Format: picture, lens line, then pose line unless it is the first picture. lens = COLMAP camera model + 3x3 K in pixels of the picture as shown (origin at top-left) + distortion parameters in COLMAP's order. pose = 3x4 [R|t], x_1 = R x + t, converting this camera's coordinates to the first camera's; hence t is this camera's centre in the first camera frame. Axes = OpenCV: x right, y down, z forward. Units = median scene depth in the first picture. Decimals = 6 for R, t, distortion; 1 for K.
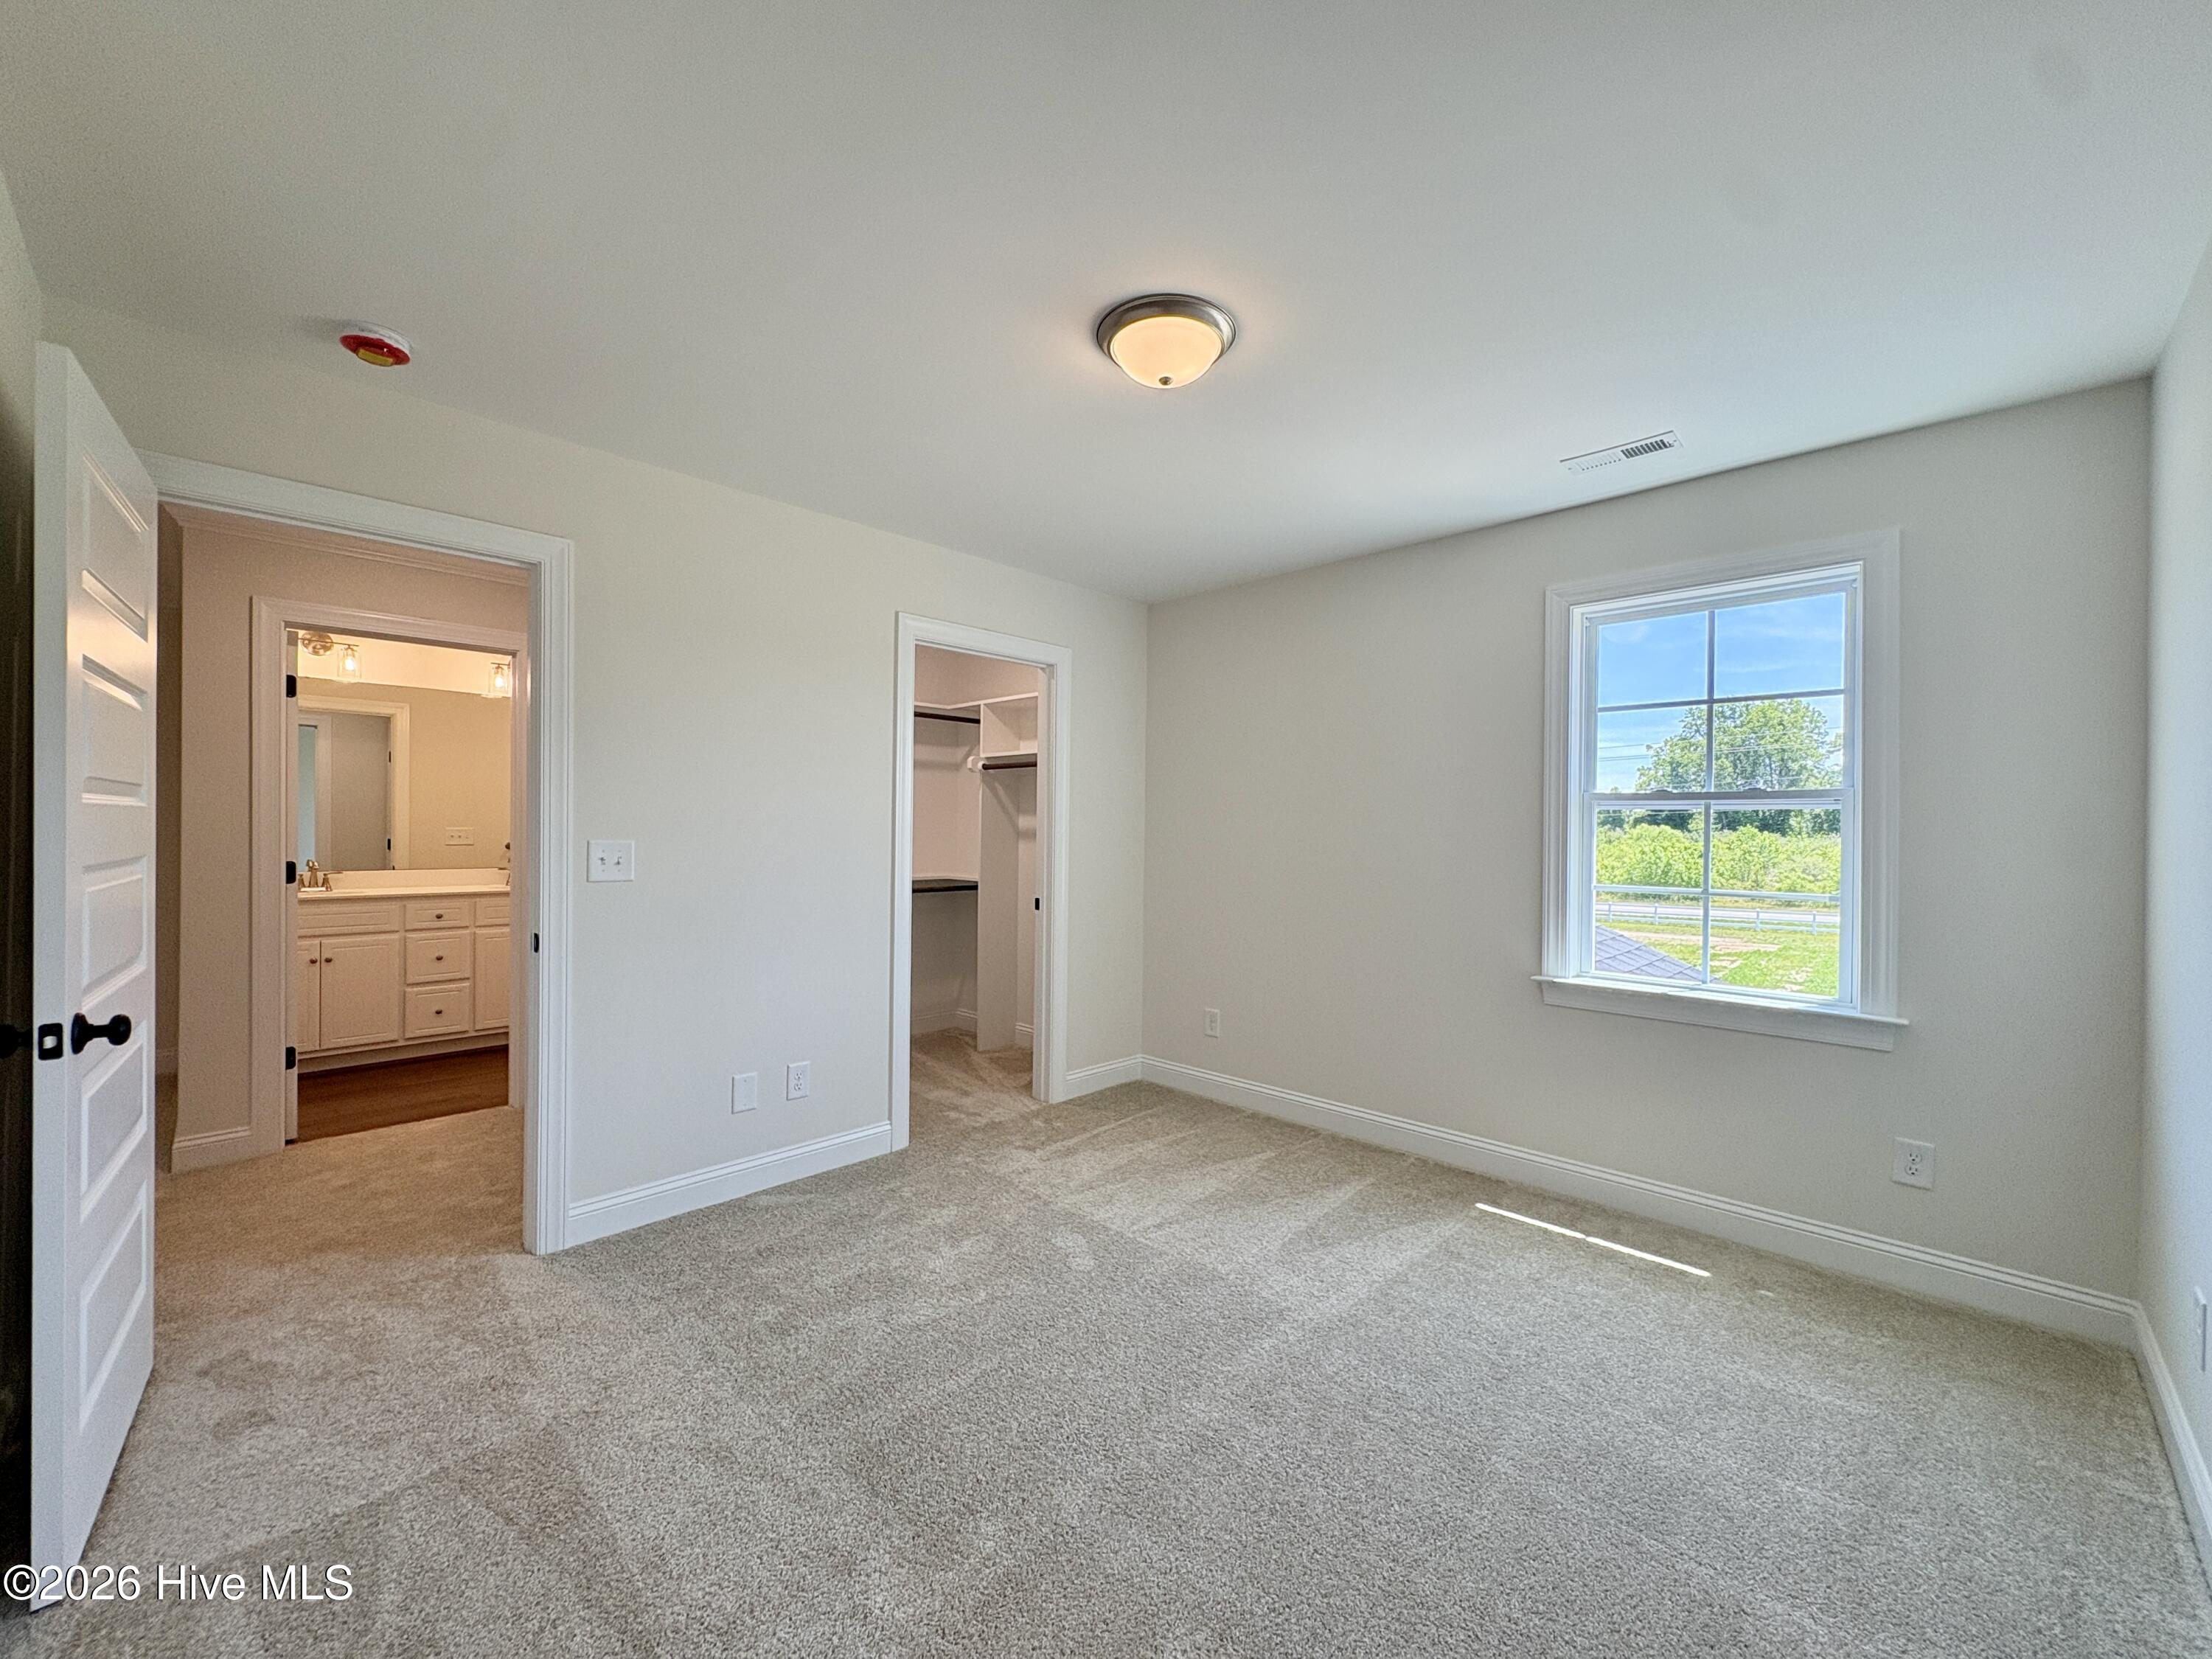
lens RADIAL K [[877.4, 0, 1106.6], [0, 877.4, 830.2], [0, 0, 1]] dist [0.000448, 0.000454]
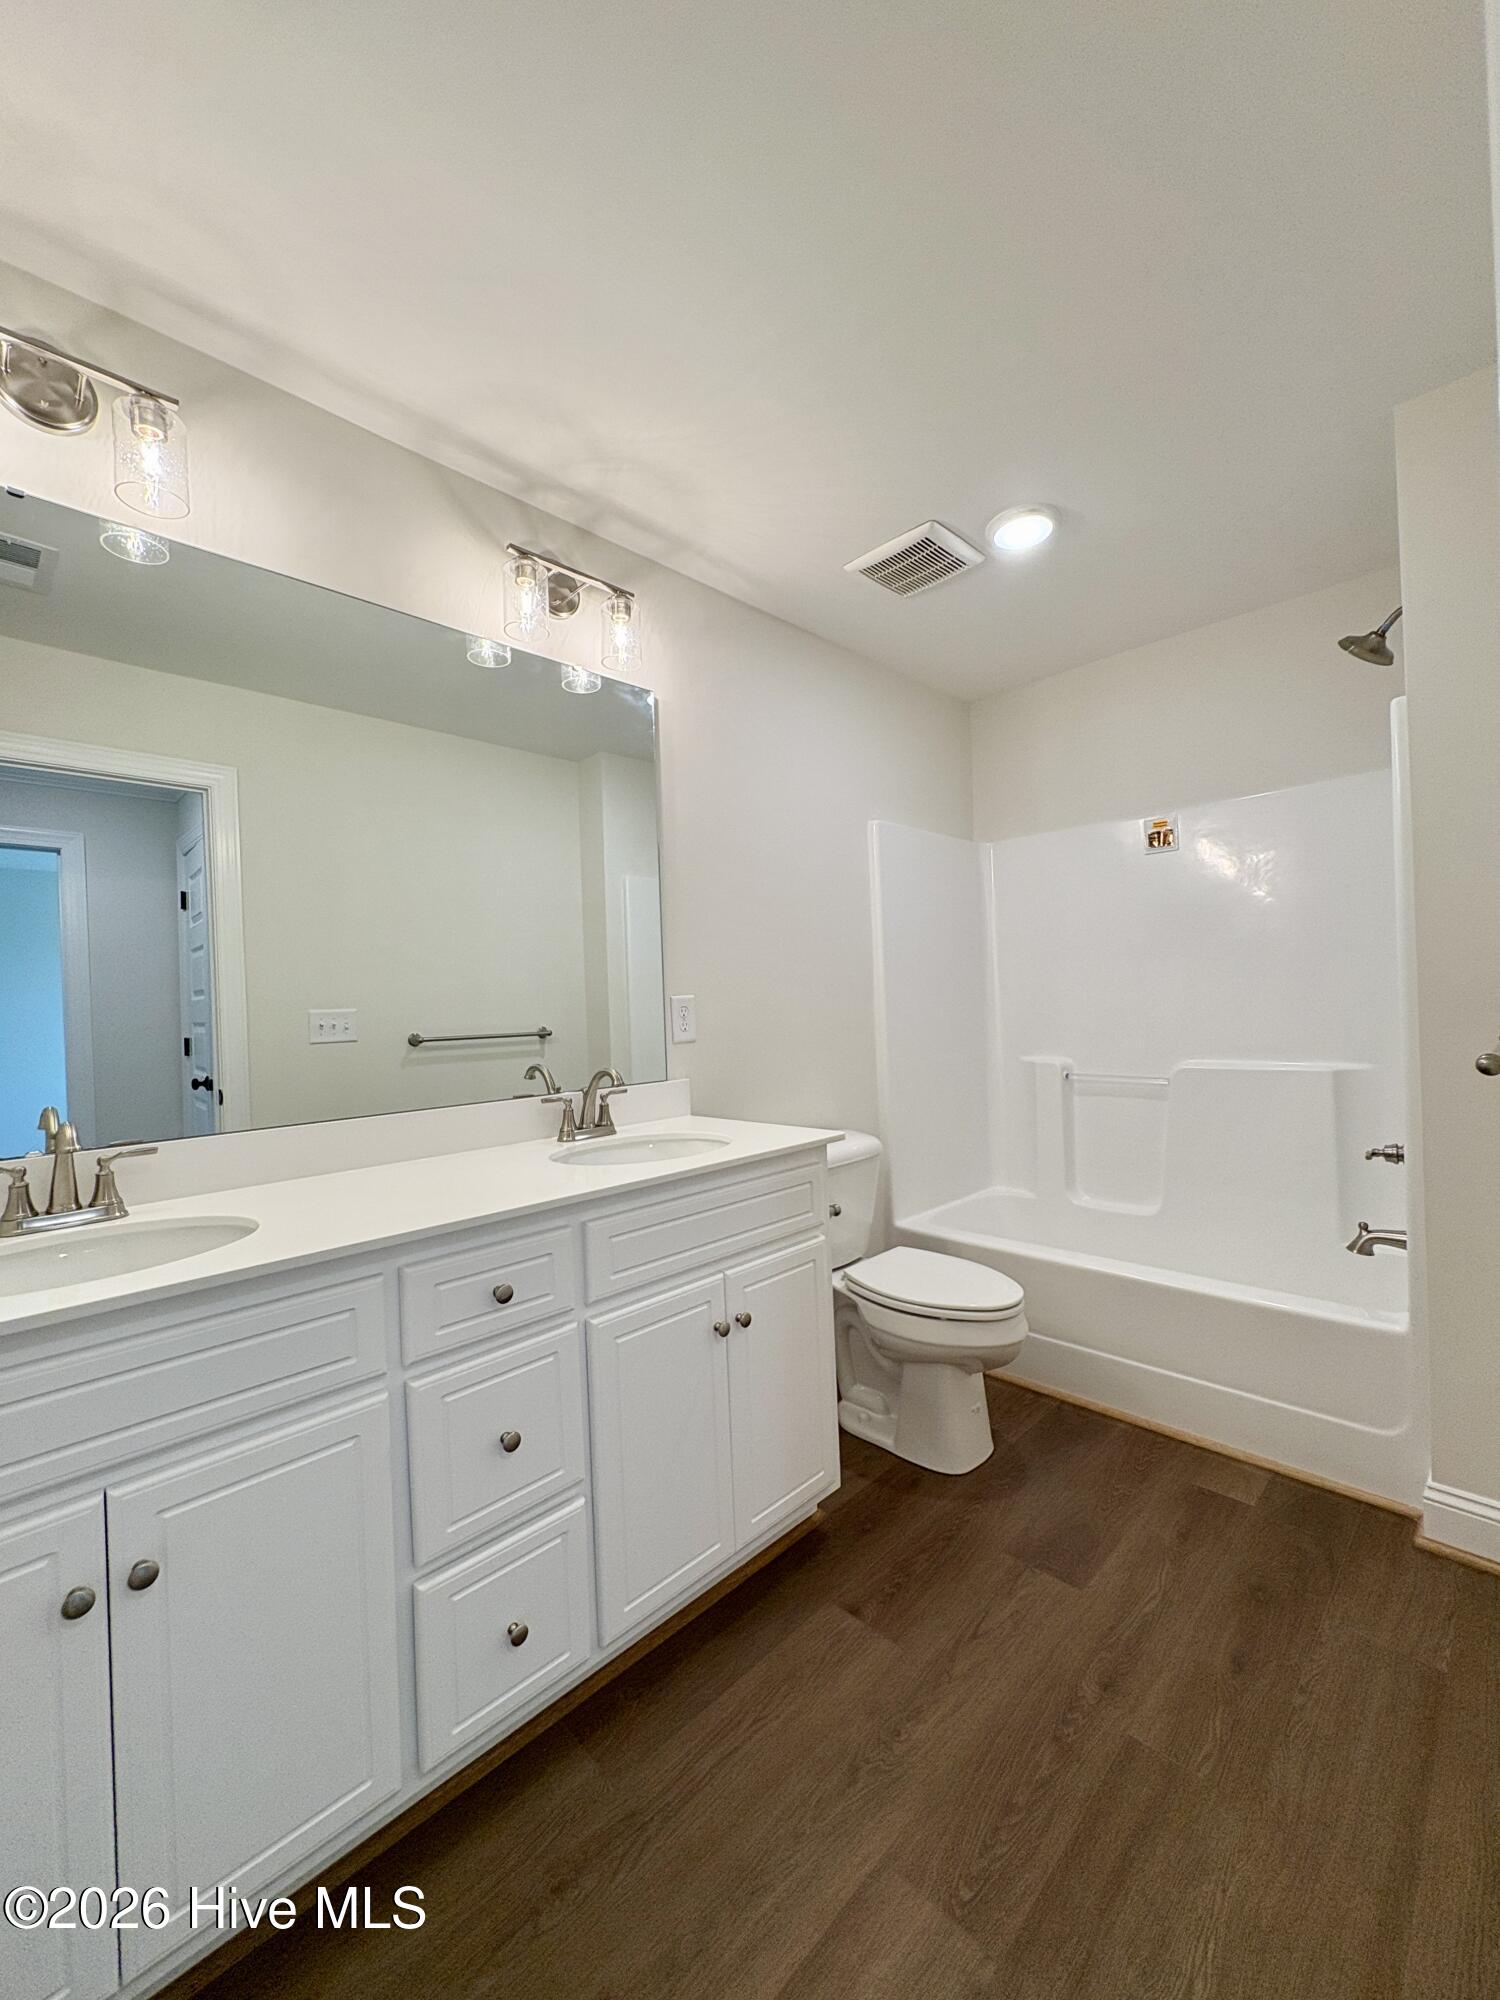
lens RADIAL K [[793.3, 0, 755.0], [0, 793.3, 1005.4], [0, 0, 1]] dist [0.000448, 0.000454]
pose [[0.998863, -0.043598, -0.019280, -1.011954], [0.043709, 0.999030, 0.005383, 0.010618], [0.019027, -0.006219, 0.999800, 1.126645]]
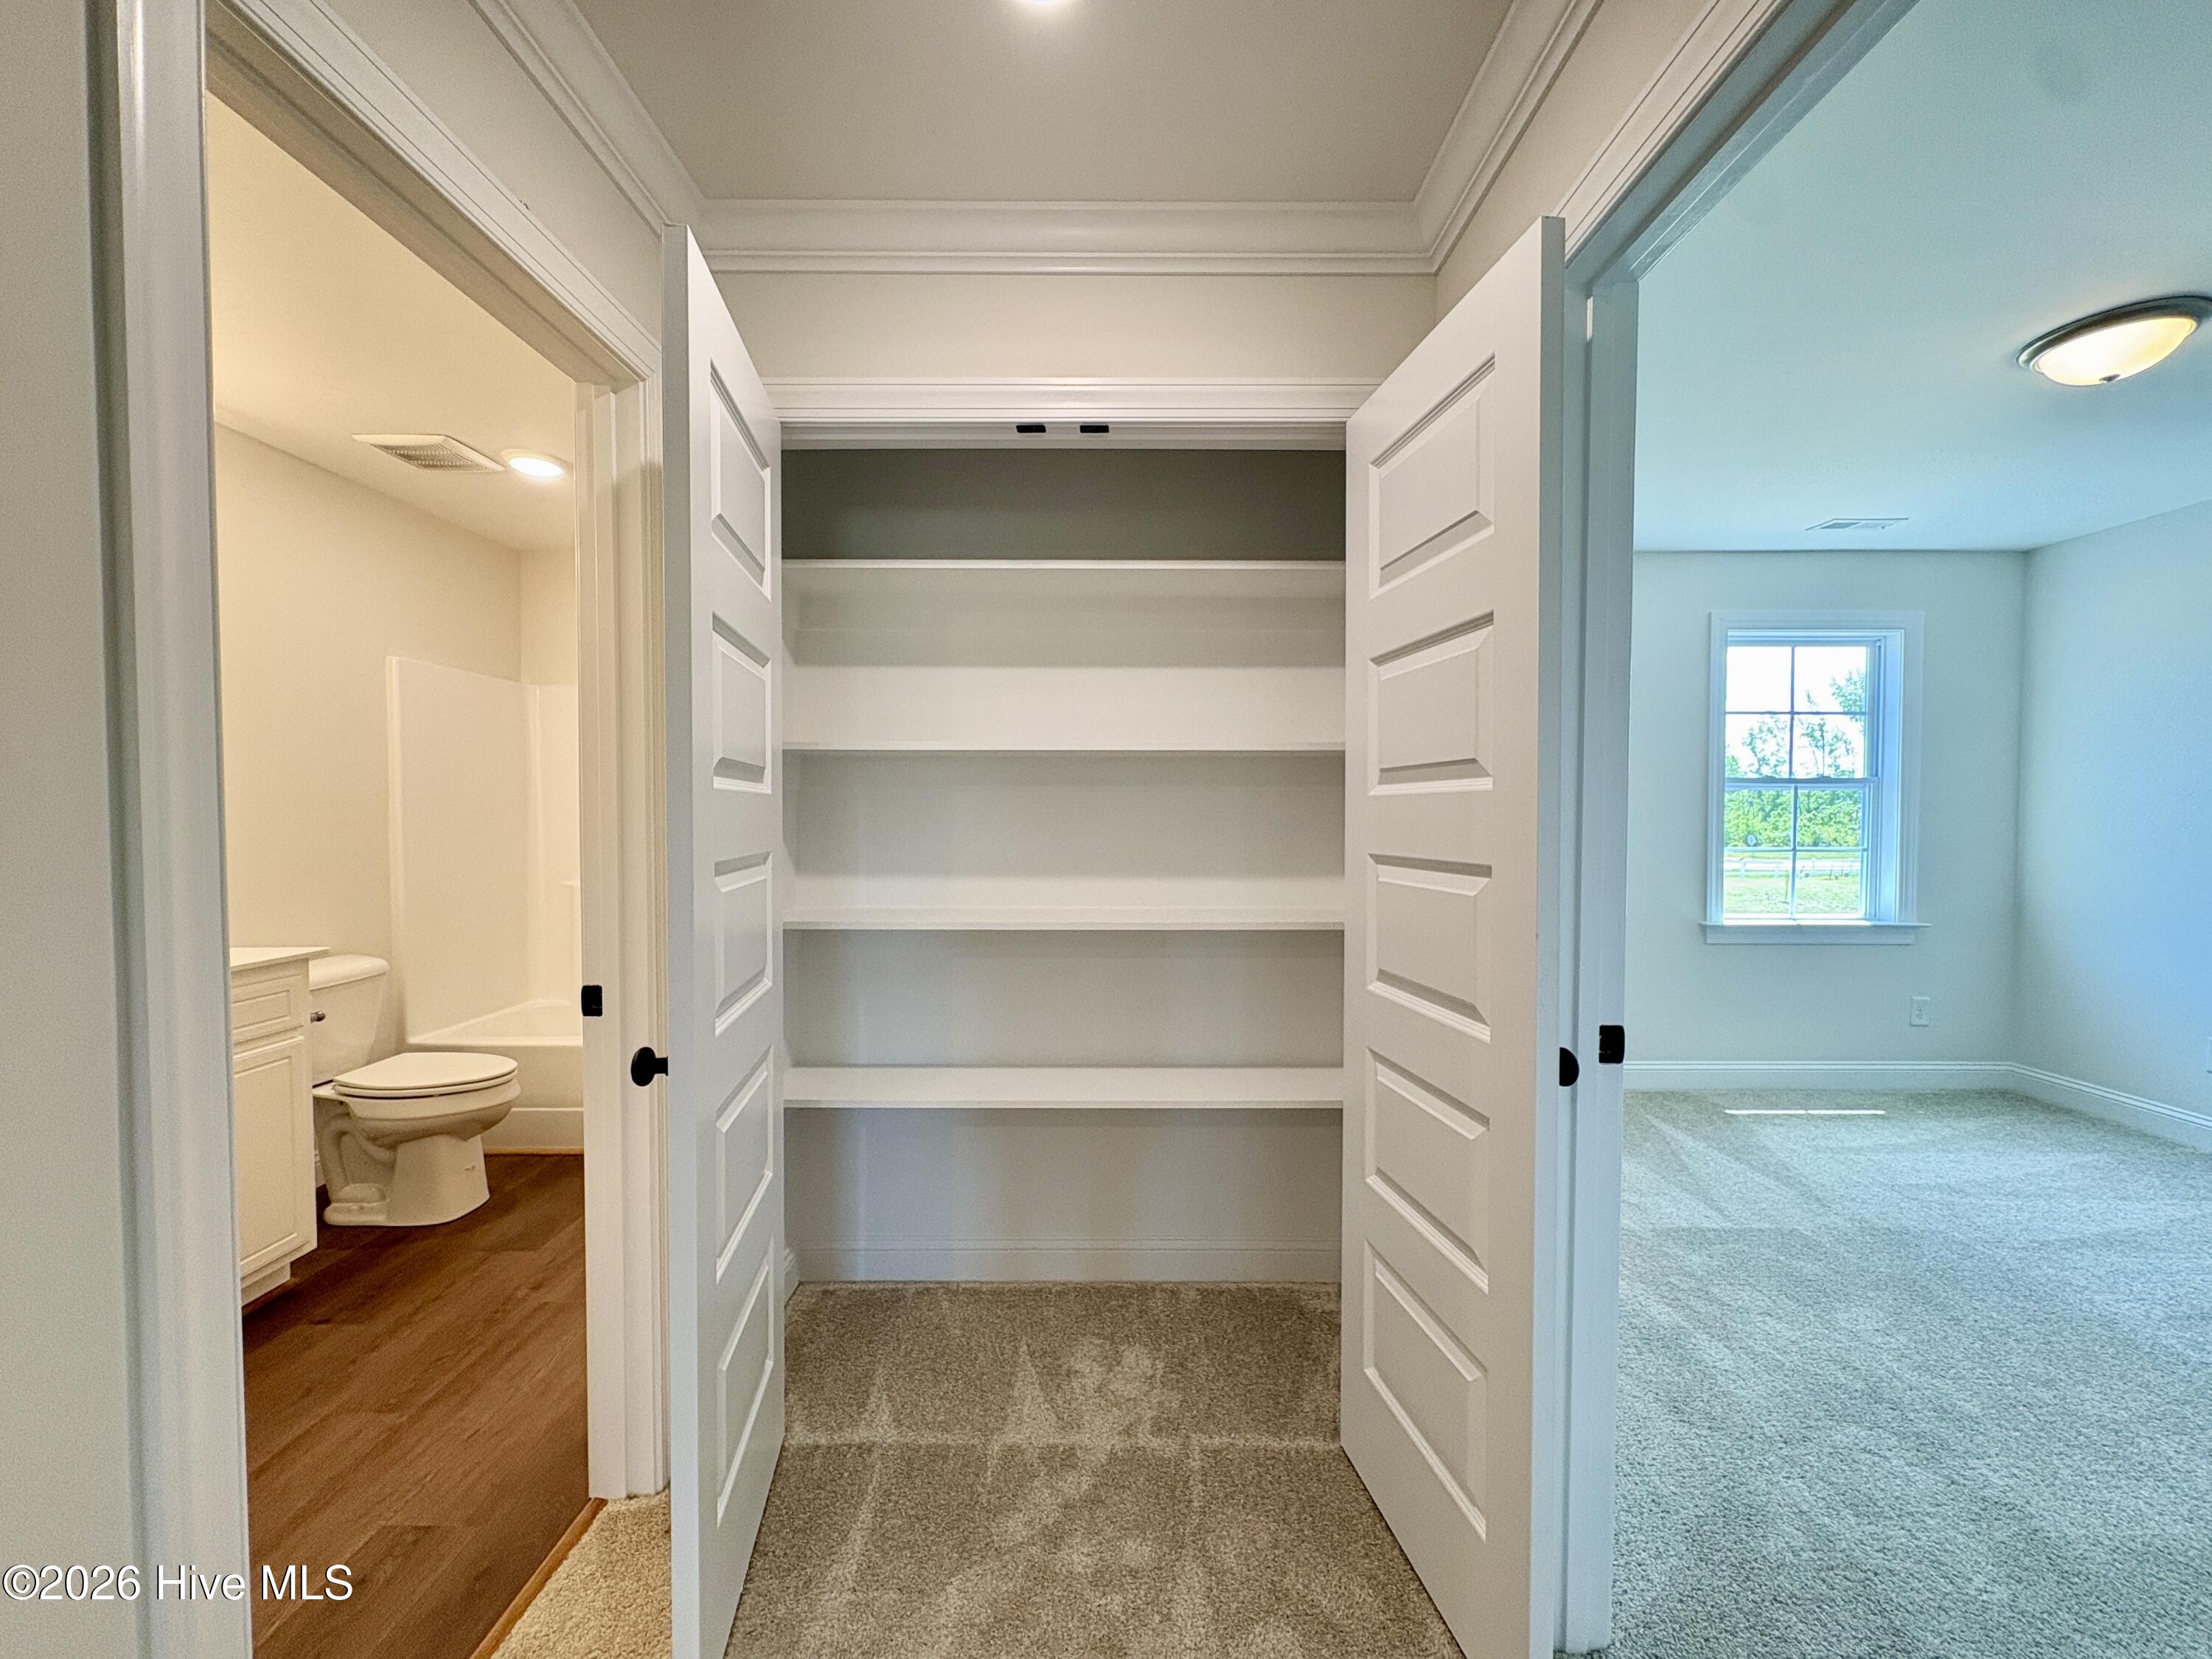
lens RADIAL K [[886.5, 0, 1149.7], [0, 886.5, 828.5], [0, 0, 1]] dist [0.028952, -0.022036]
pose [[0.715897, -0.023571, 0.697808, -0.989351], [0.006064, 0.999602, 0.027544, -0.008179], [-0.698180, -0.015487, 0.715755, 0.656443]]
